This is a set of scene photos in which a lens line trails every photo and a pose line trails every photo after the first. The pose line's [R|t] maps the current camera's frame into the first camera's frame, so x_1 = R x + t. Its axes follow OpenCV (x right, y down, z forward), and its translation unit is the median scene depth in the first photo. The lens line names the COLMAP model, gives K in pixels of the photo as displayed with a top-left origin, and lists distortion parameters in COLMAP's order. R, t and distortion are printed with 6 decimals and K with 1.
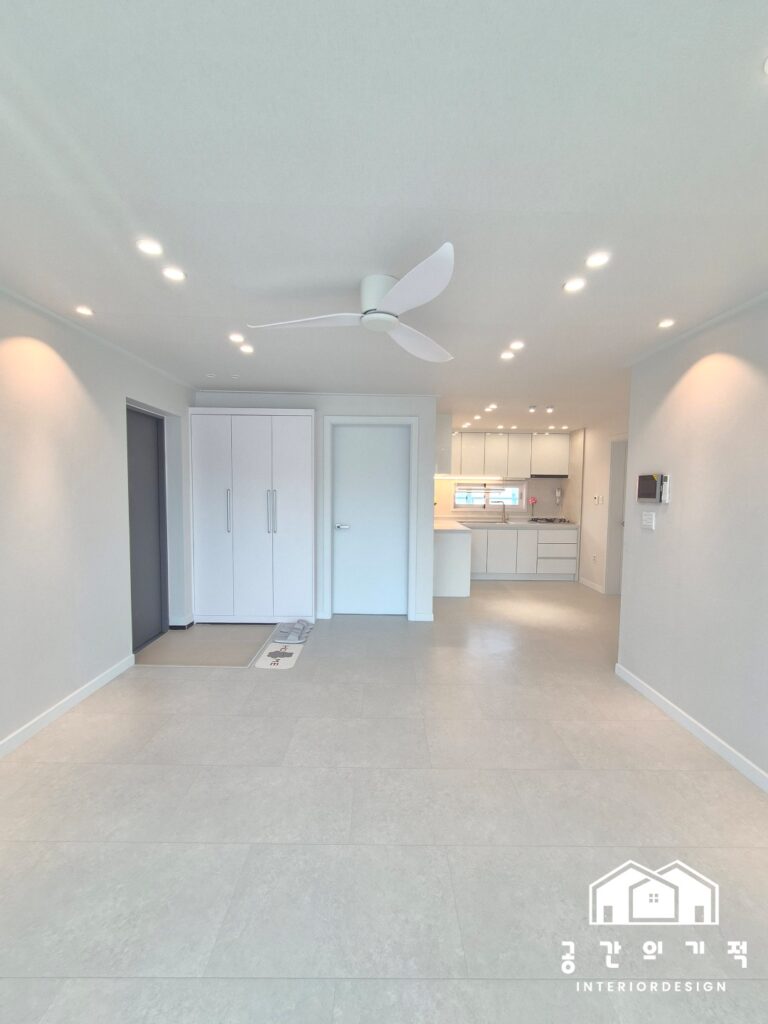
lens RADIAL K [[419.6, 0, 385.9], [0, 419.6, 513.4], [0, 0, 1]] dist [0.002064, 0.000566]
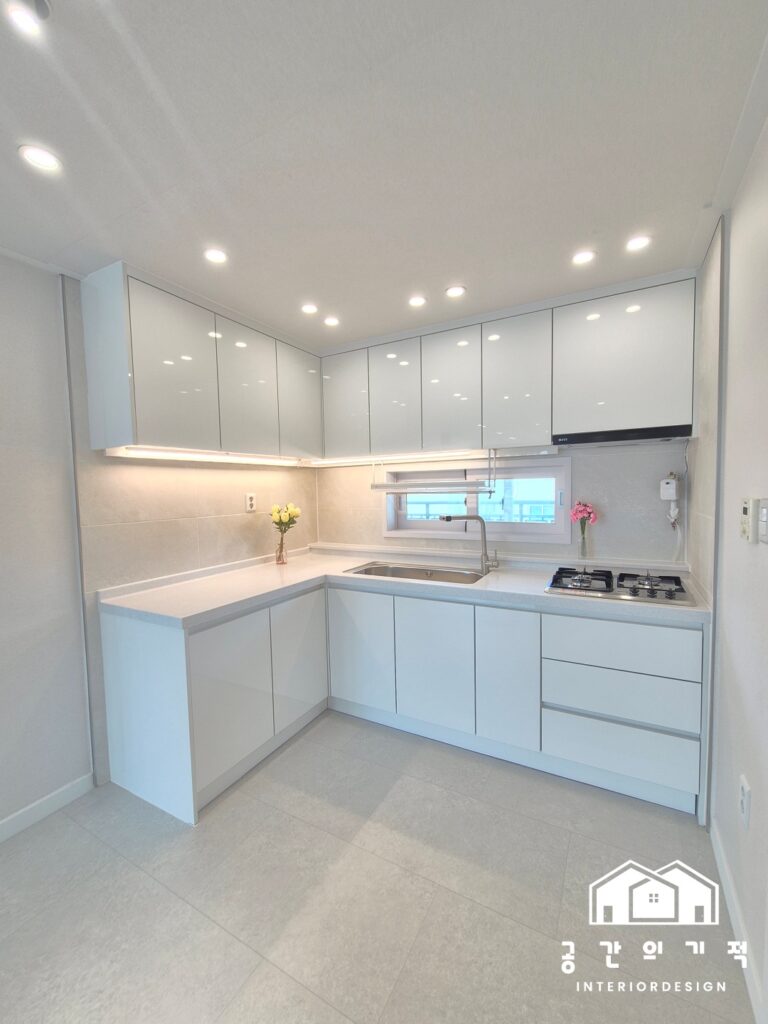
lens RADIAL K [[419.0, 0, 387.0], [0, 419.0, 515.1], [0, 0, 1]] dist [0.000507, 0.000525]
pose [[0.871103, 0.000158, -0.491101, 0.631157], [0.002749, 0.999983, 0.005198, -0.051087], [0.491093, -0.005878, 0.871087, 1.040556]]
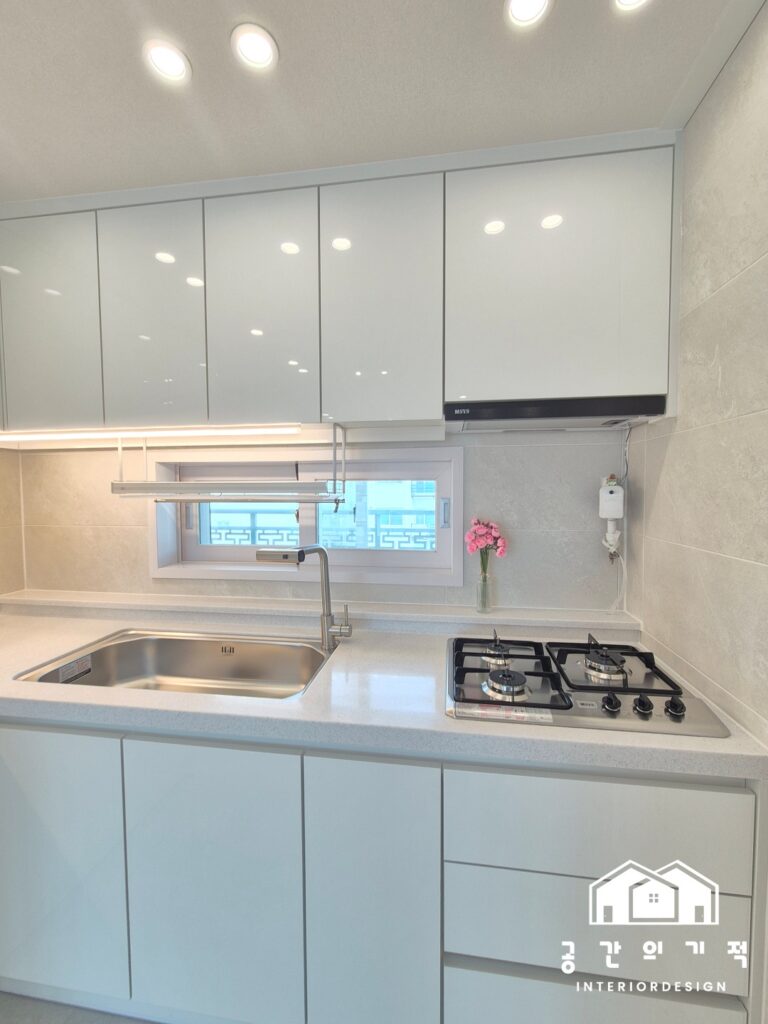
lens RADIAL K [[419.7, 0, 387.9], [0, 419.7, 511.7], [0, 0, 1]] dist [0.000334, 0.000440]
pose [[0.987642, -0.007274, -0.156559, 0.559679], [0.006363, 0.999960, -0.006318, -0.070224], [0.156599, 0.005244, 0.987648, 1.306882]]
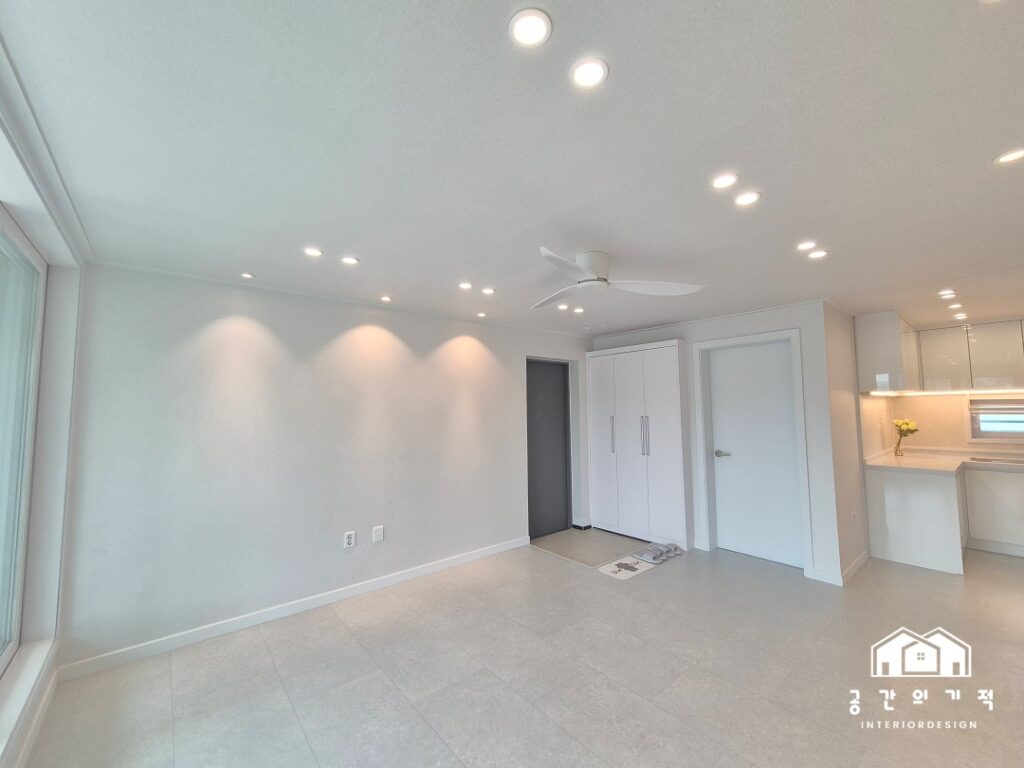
lens RADIAL K [[416.5, 0, 514.8], [0, 416.5, 380.4], [0, 0, 1]] dist [0.000087, 0.000084]
pose [[0.636526, -0.074924, -0.767607, 0.359576], [-0.025929, 0.992629, -0.118389, -0.010180], [0.770819, 0.095261, 0.629891, 0.032365]]
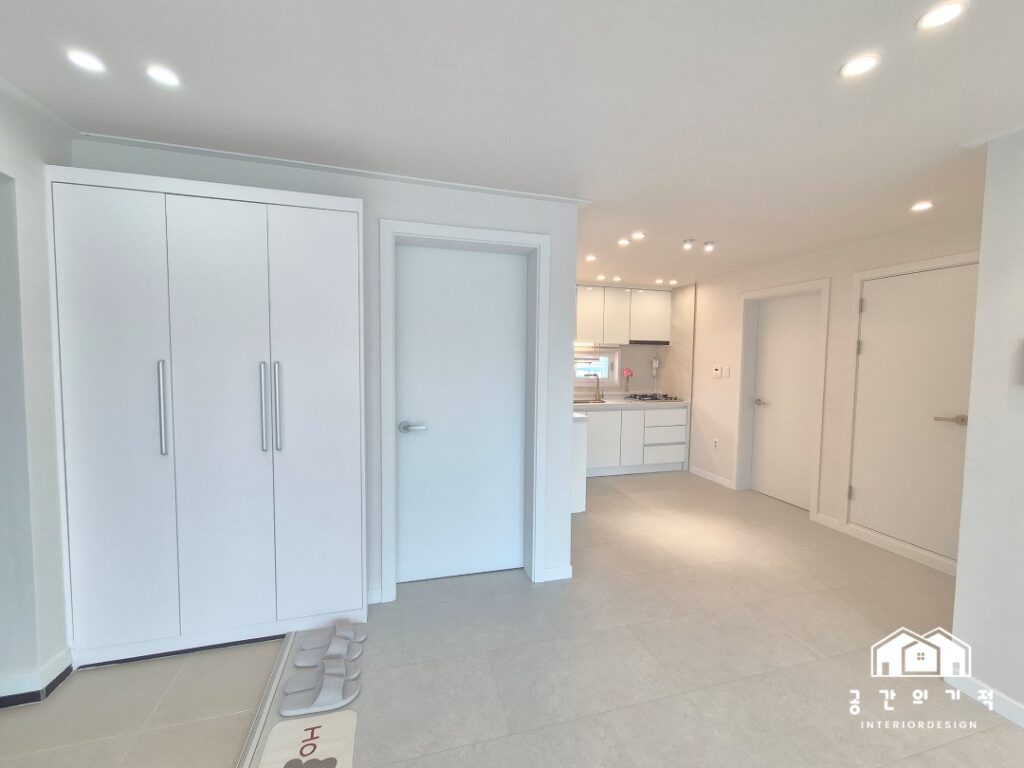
lens RADIAL K [[419.0, 0, 514.5], [0, 419.0, 380.4], [0, 0, 1]] dist [0.000507, 0.000525]
pose [[0.963083, -0.012926, 0.268895, -0.131710], [0.013482, 0.999909, -0.000219, -0.030126], [-0.268868, 0.003836, 0.963169, 0.462988]]
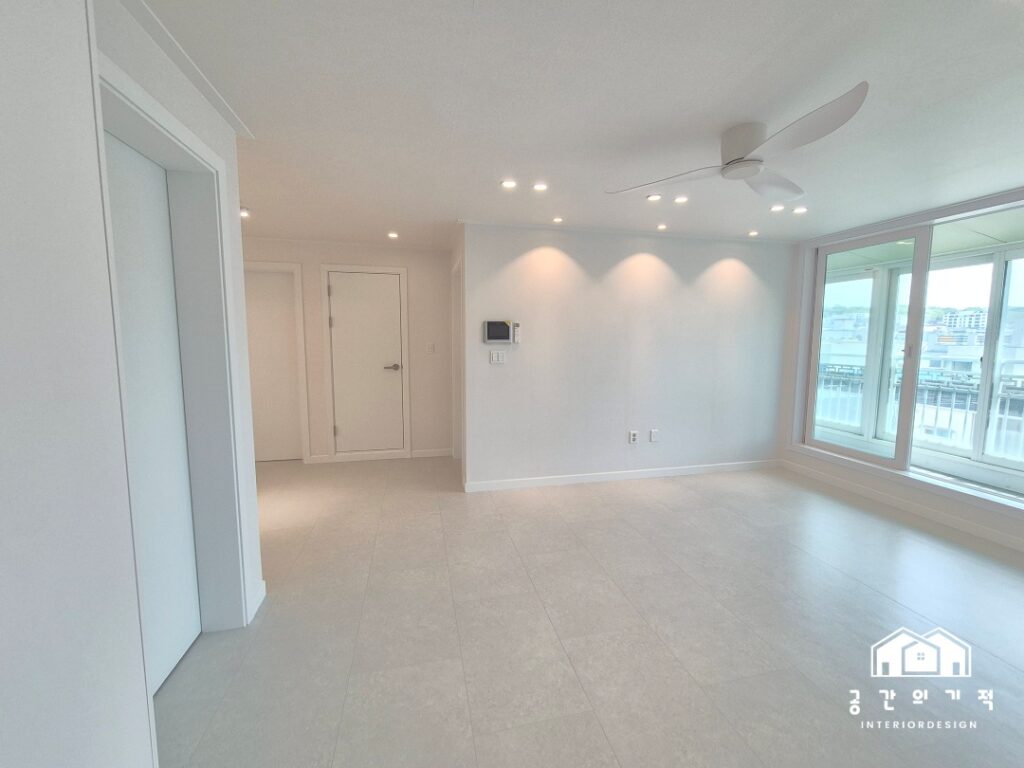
lens RADIAL K [[419.0, 0, 514.5], [0, 419.0, 380.4], [0, 0, 1]] dist [0.000507, 0.000525]
pose [[-0.222992, -0.113594, 0.968179, -0.434888], [0.050832, 0.990481, 0.127918, -0.050242], [-0.973494, 0.077740, -0.215095, 0.838510]]
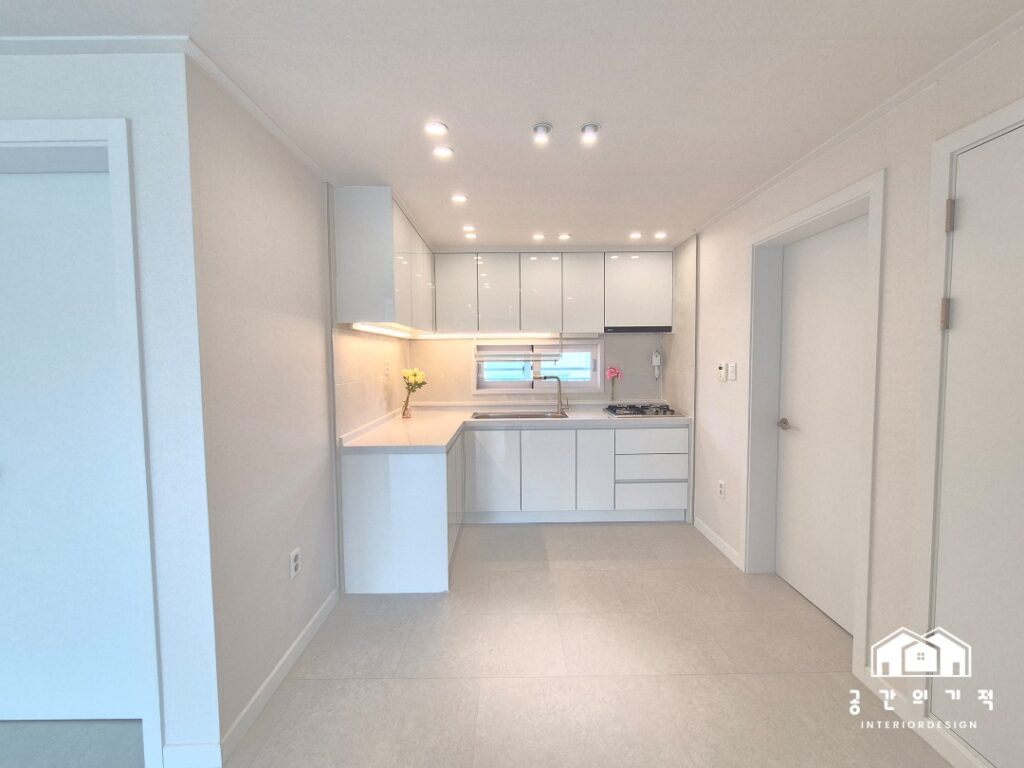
lens RADIAL K [[419.0, 0, 514.5], [0, 419.0, 380.4], [0, 0, 1]] dist [0.000507, 0.000525]
pose [[0.999797, -0.020138, -0.000927, 0.361047], [0.020136, 0.999795, -0.002262, -0.036975], [0.000972, 0.002243, 0.999997, 0.713773]]
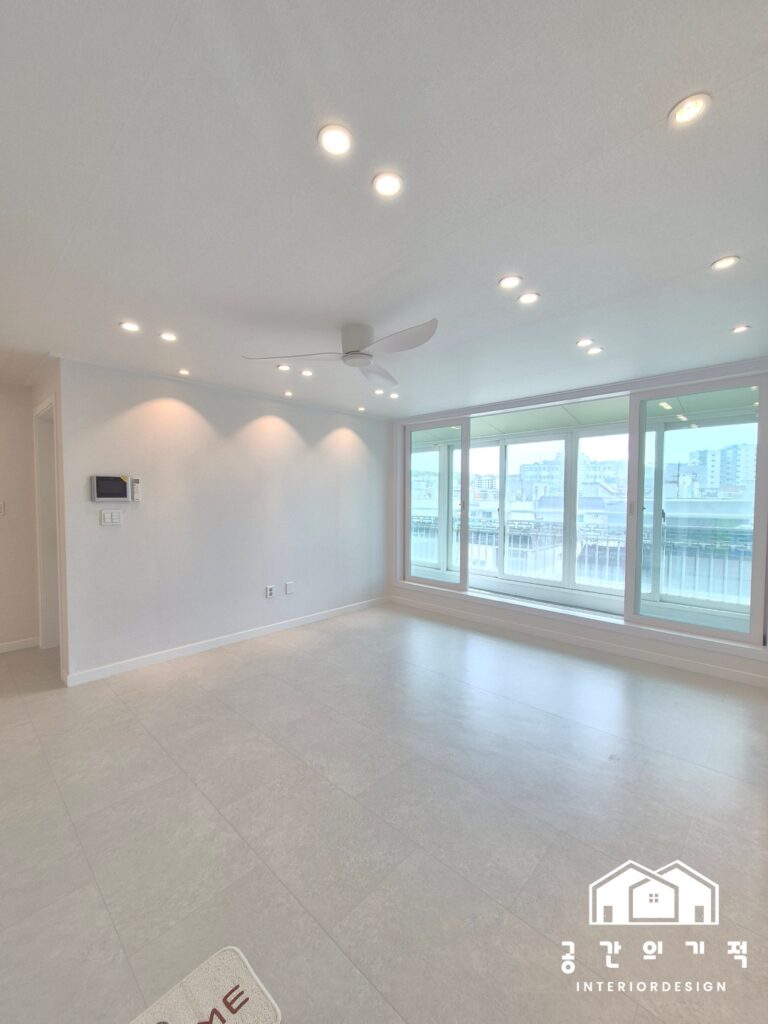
lens RADIAL K [[419.0, 0, 387.0], [0, 419.0, 515.1], [0, 0, 1]] dist [0.000507, 0.000525]
pose [[-0.723461, -0.048398, 0.688666, -0.448284], [0.026609, 0.994844, 0.097869, -0.053295], [-0.689852, 0.089129, -0.718443, 0.878853]]
